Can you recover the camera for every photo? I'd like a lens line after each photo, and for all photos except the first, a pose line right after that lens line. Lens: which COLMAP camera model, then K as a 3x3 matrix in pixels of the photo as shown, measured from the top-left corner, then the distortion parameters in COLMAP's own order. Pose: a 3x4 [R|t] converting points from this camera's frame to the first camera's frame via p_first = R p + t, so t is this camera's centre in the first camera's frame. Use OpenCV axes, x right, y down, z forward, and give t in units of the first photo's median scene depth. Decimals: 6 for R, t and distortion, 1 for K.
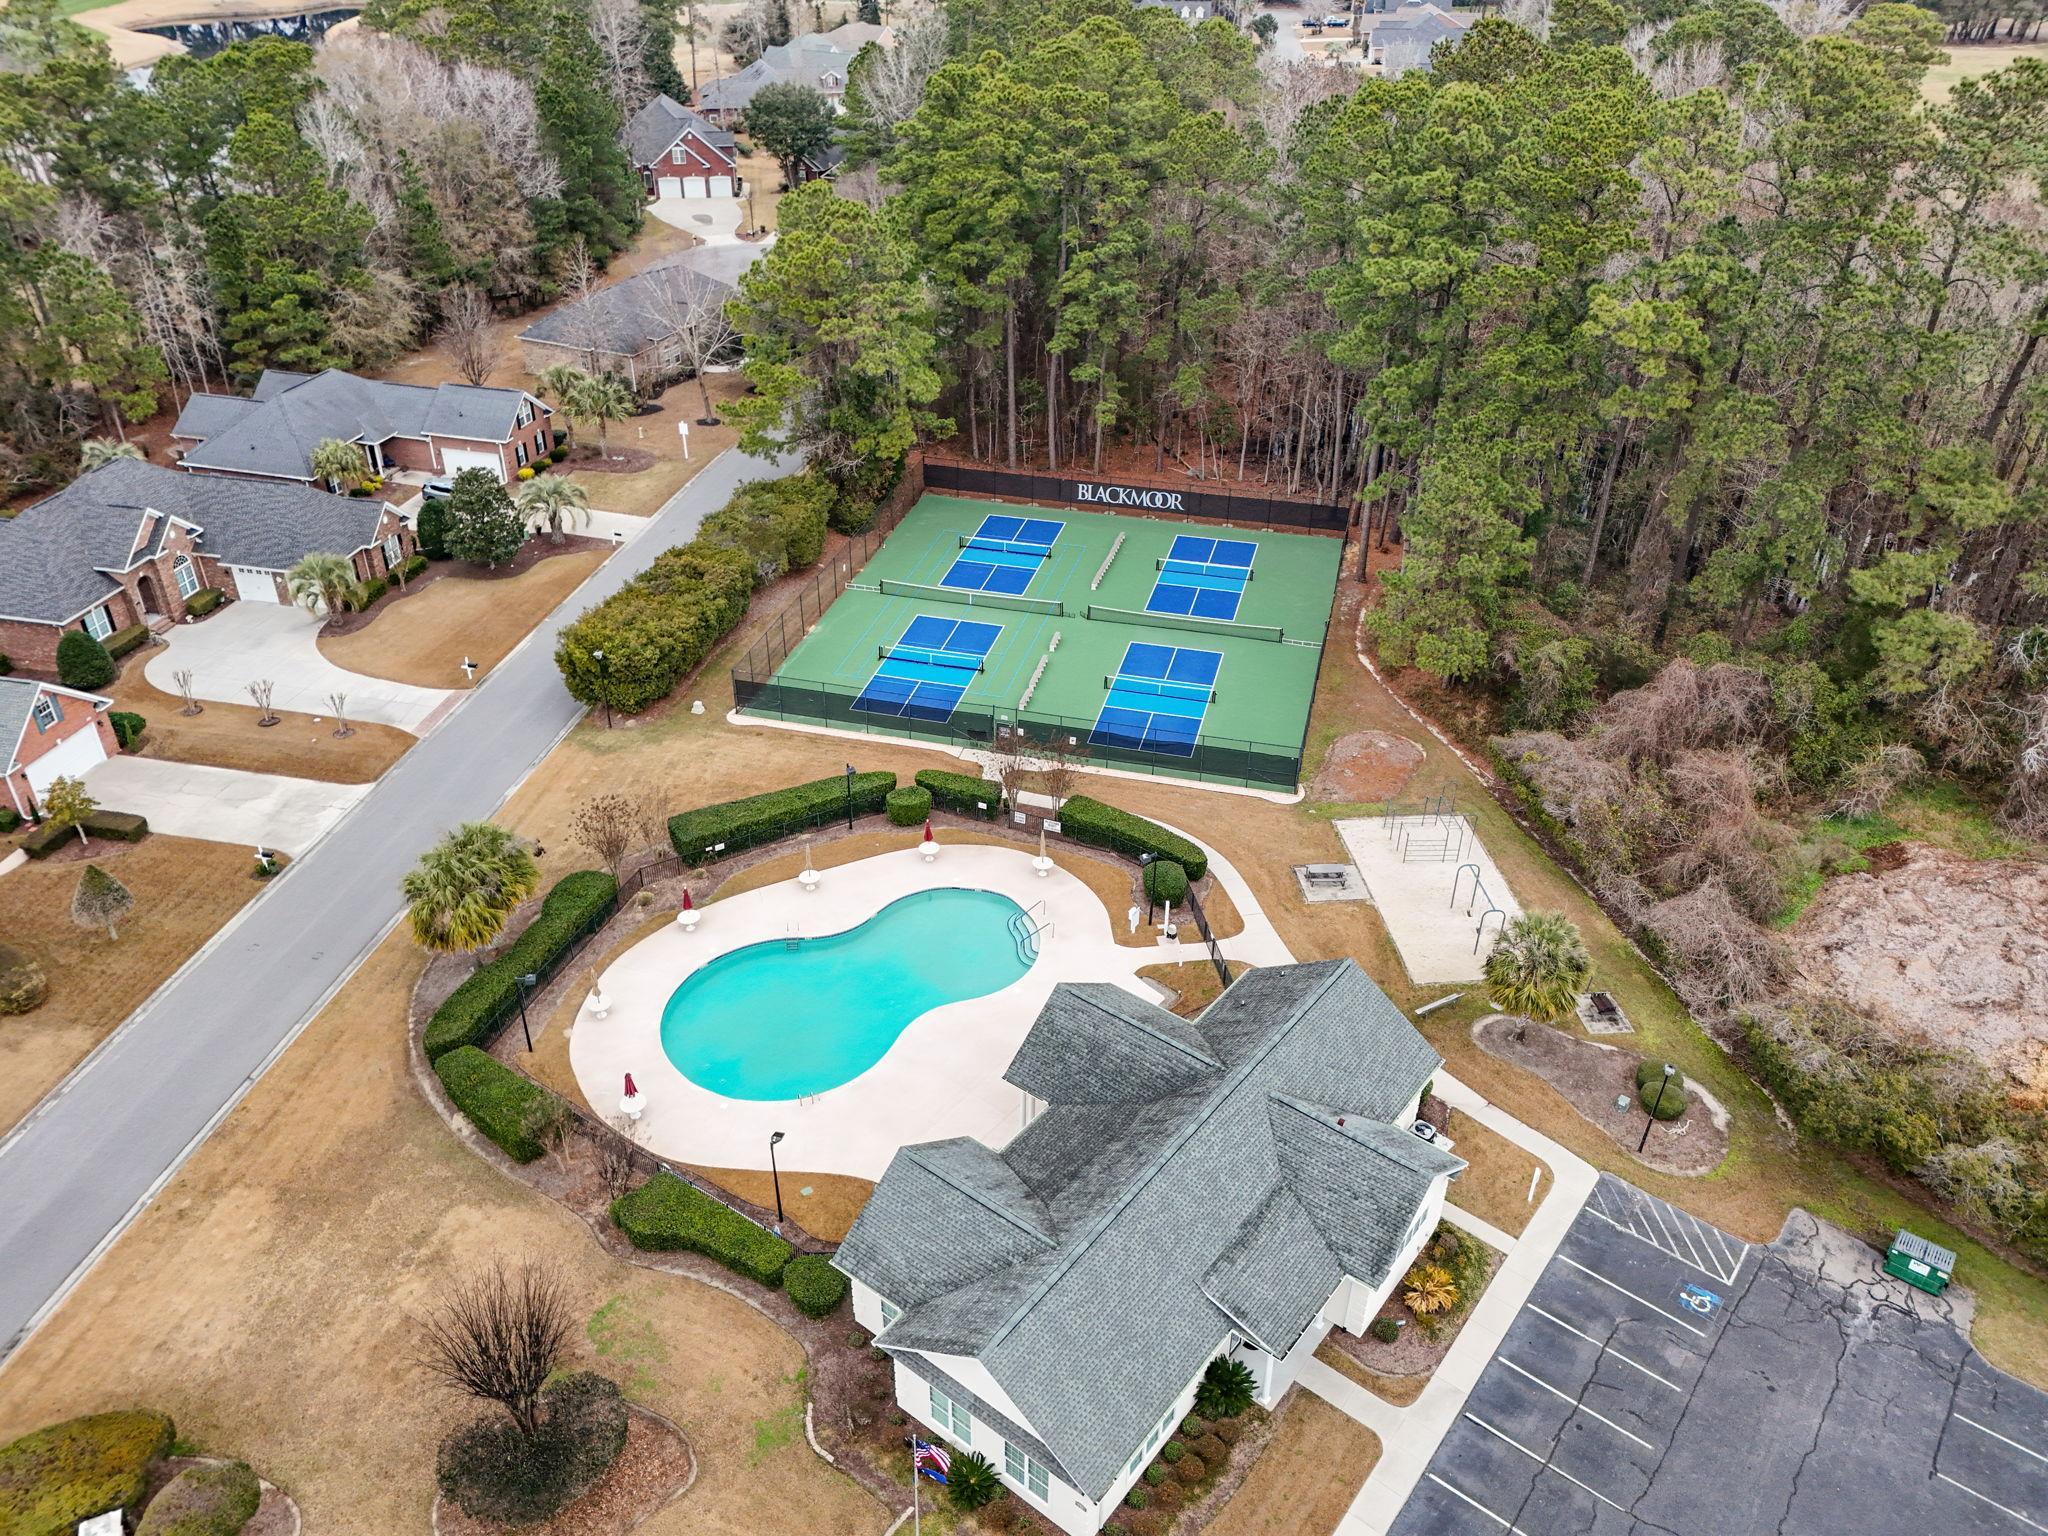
lens RADIAL K [[1530.9, 0, 1027.6], [0, 1530.9, 770.9], [0, 0, 1]] dist [0.006117, 0.000193]
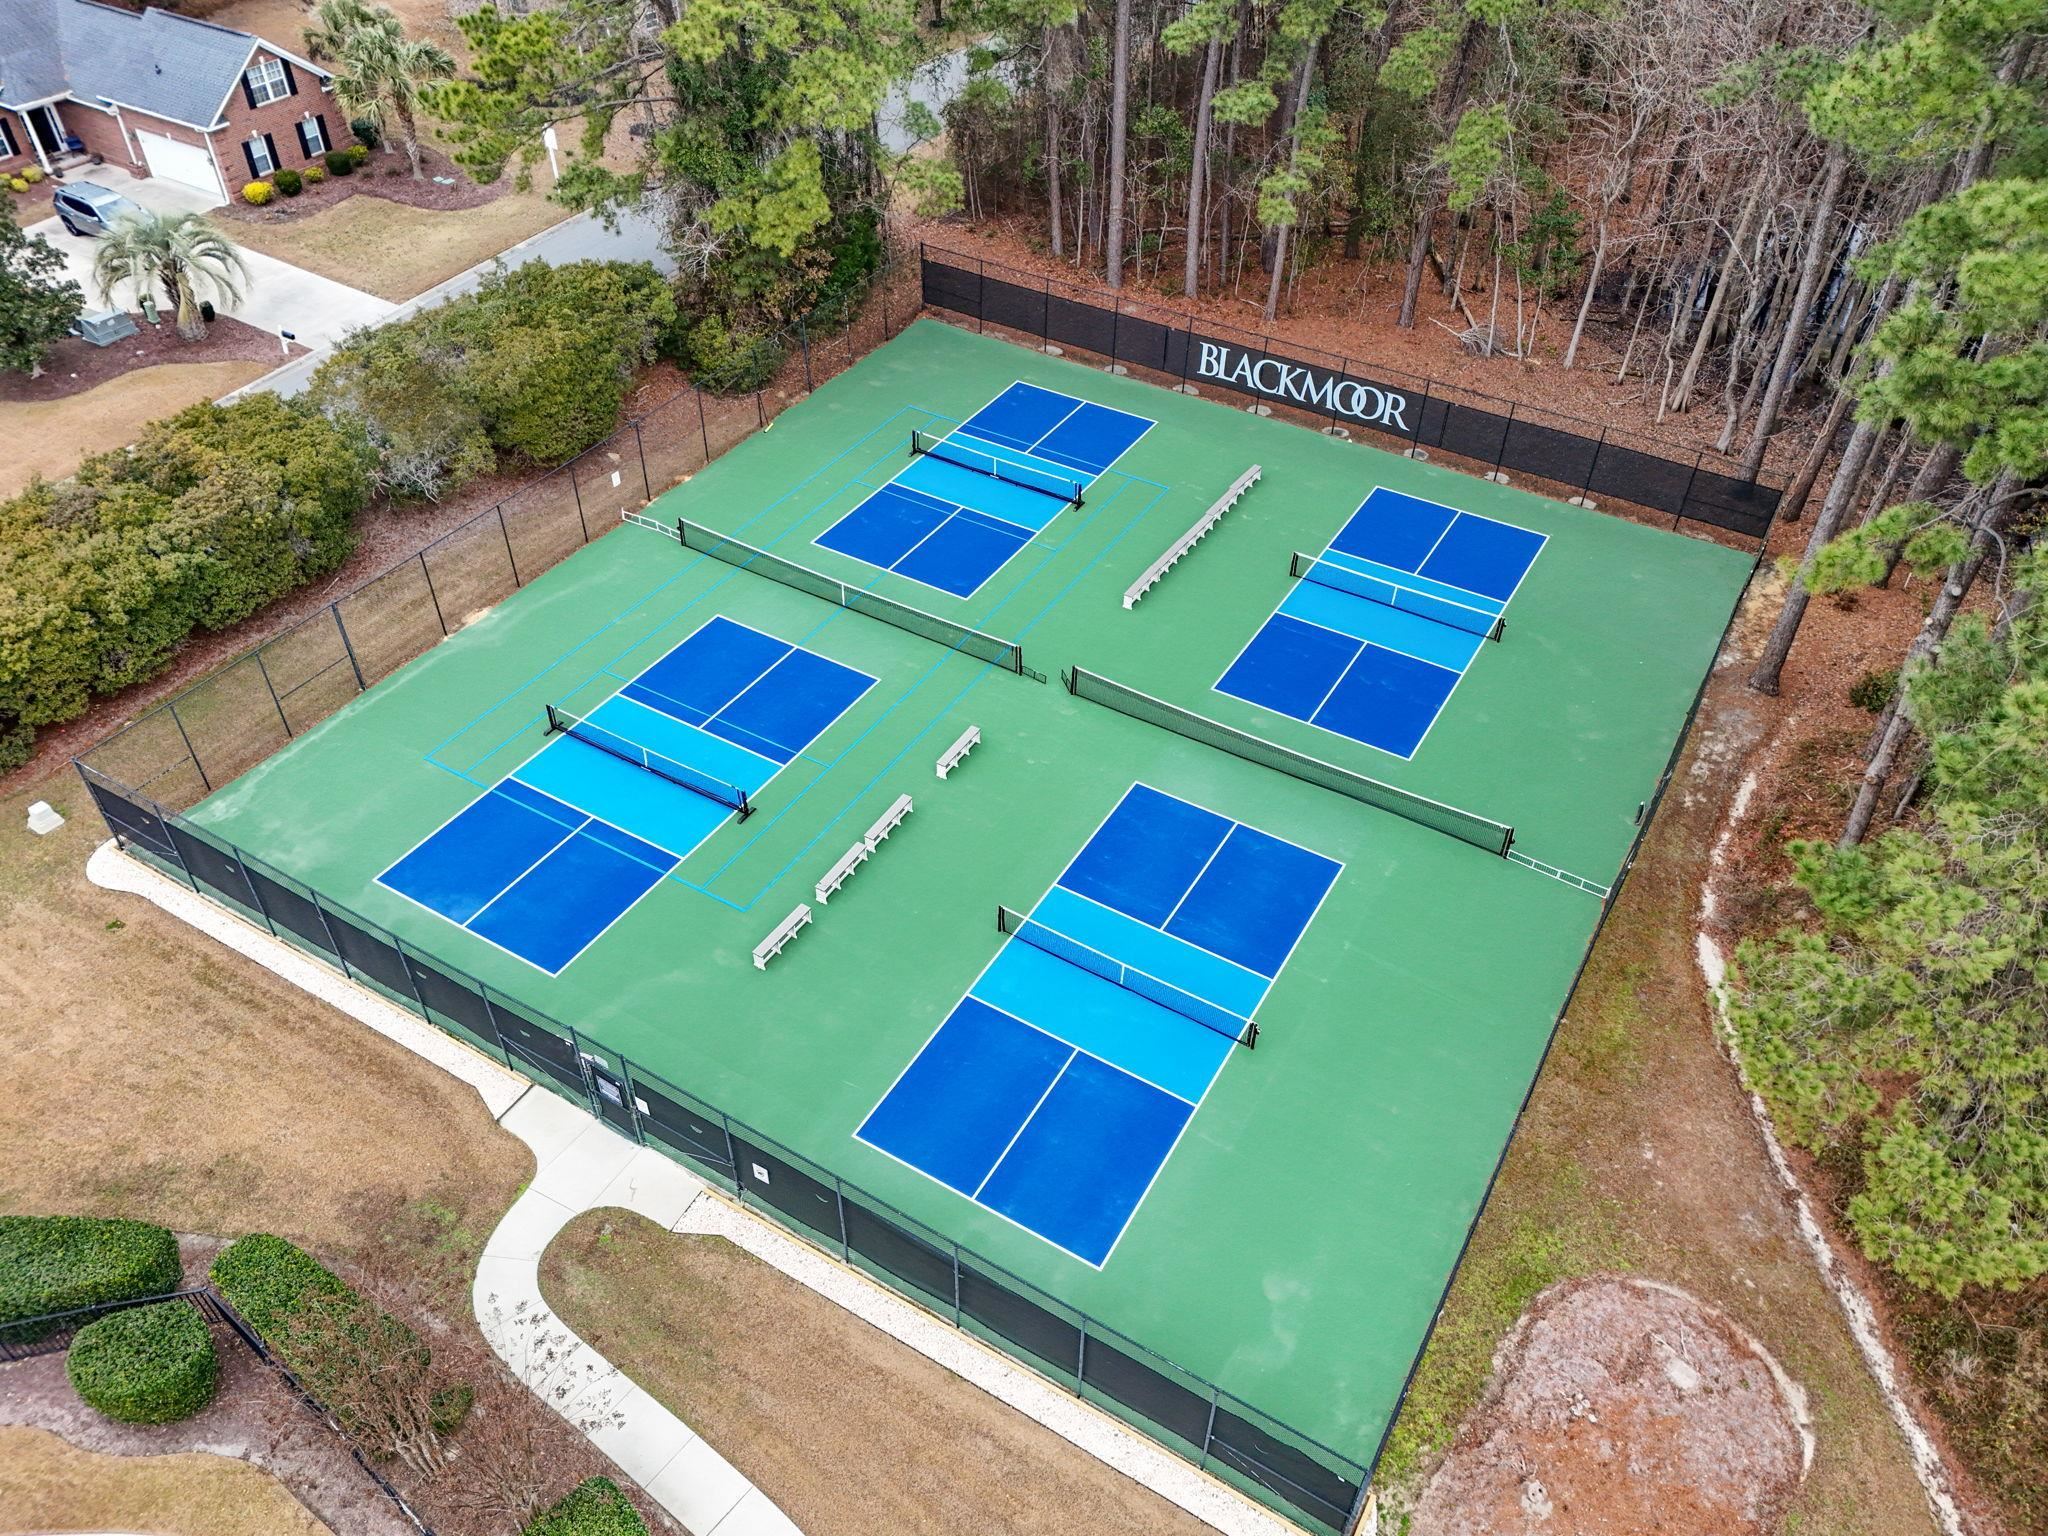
lens RADIAL K [[1530.9, 0, 1019.0], [0, 1530.9, 762.7], [0, 0, 1]] dist [0.006117, 0.000193]
pose [[0.958265, 0.190254, -0.213380, 0.107010], [-0.153164, 0.971904, 0.178728, -0.136819], [0.241388, -0.138586, 0.960482, 0.505902]]
